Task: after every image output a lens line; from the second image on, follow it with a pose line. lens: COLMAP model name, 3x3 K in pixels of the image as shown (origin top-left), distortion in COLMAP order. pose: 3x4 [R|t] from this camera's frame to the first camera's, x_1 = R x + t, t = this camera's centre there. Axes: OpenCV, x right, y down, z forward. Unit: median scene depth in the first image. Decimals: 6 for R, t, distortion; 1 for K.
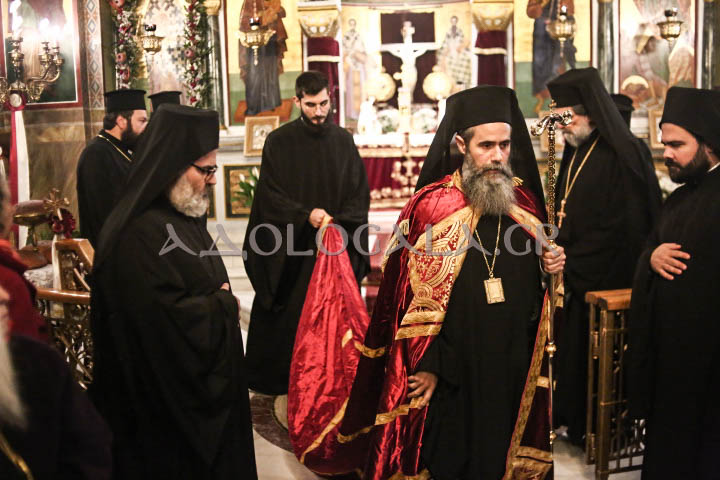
lens RADIAL K [[707.4, 0, 360.0], [0, 707.4, 240.0], [0, 0, 1]] dist [-0.150116, 0.091335]
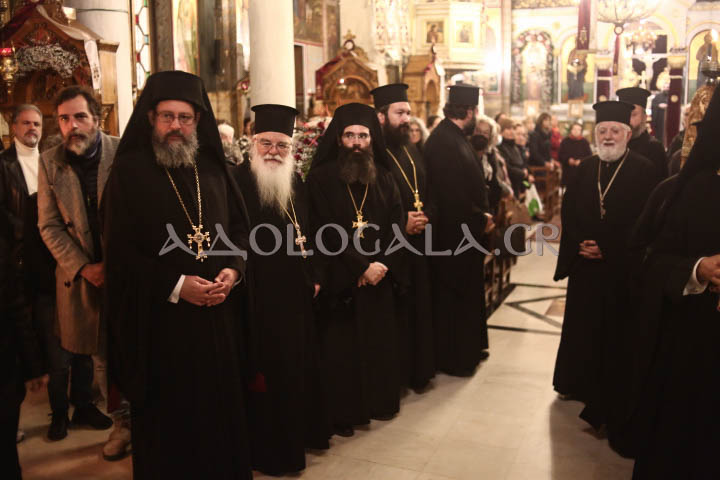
lens RADIAL K [[707.4, 0, 360.0], [0, 707.4, 240.0], [0, 0, 1]] dist [-0.150116, 0.091335]
pose [[0.940246, 0.076110, -0.331880, -0.009771], [-0.059465, 0.996423, 0.060039, 0.194940], [0.335262, -0.036717, 0.941409, -1.462772]]
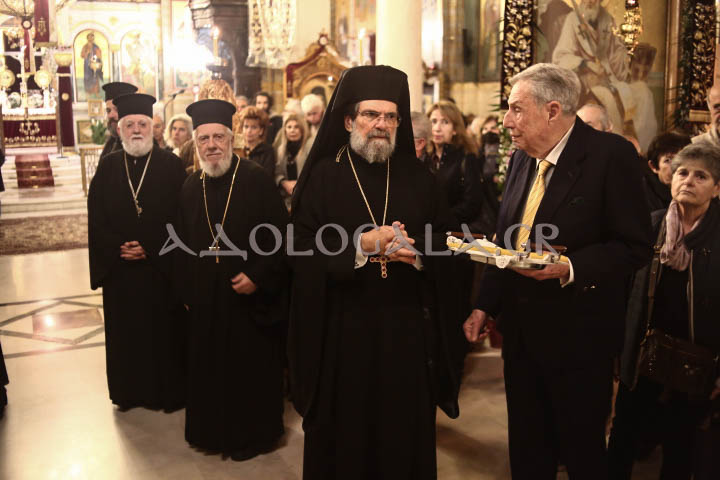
lens RADIAL K [[707.4, 0, 360.0], [0, 707.4, 240.0], [0, 0, 1]] dist [-0.150116, 0.091335]
pose [[0.863594, -0.069323, 0.499400, -0.136878], [0.048060, 0.997311, 0.055332, 0.195733], [-0.501893, -0.023783, 0.864603, -1.422908]]
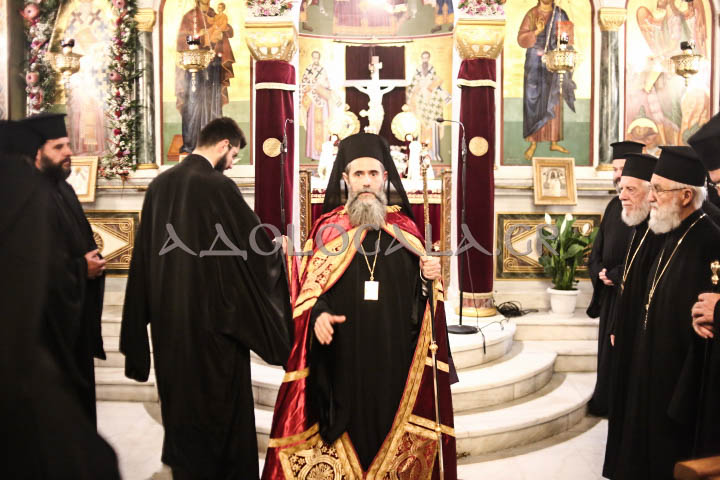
lens RADIAL K [[707.4, 0, 360.0], [0, 707.4, 240.0], [0, 0, 1]] dist [-0.150116, 0.091335]
pose [[0.998309, 0.022352, 0.053656, 0.006779], [-0.019248, 0.998150, -0.057671, -0.030443], [-0.054845, 0.056540, 0.996893, 0.168920]]
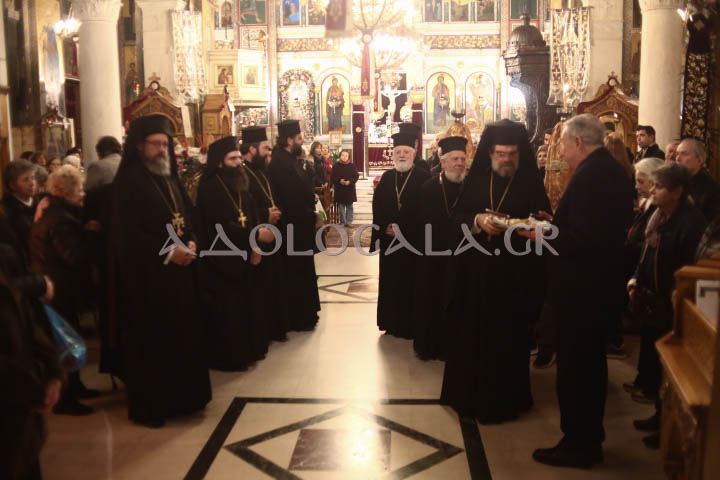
lens RADIAL K [[707.4, 0, 360.0], [0, 707.4, 240.0], [0, 0, 1]] dist [-0.150116, 0.091335]
pose [[0.999859, 0.012009, 0.011733, -0.069139], [-0.012057, 0.999919, 0.004027, 0.234374], [-0.011684, -0.004167, 0.999923, -1.743882]]
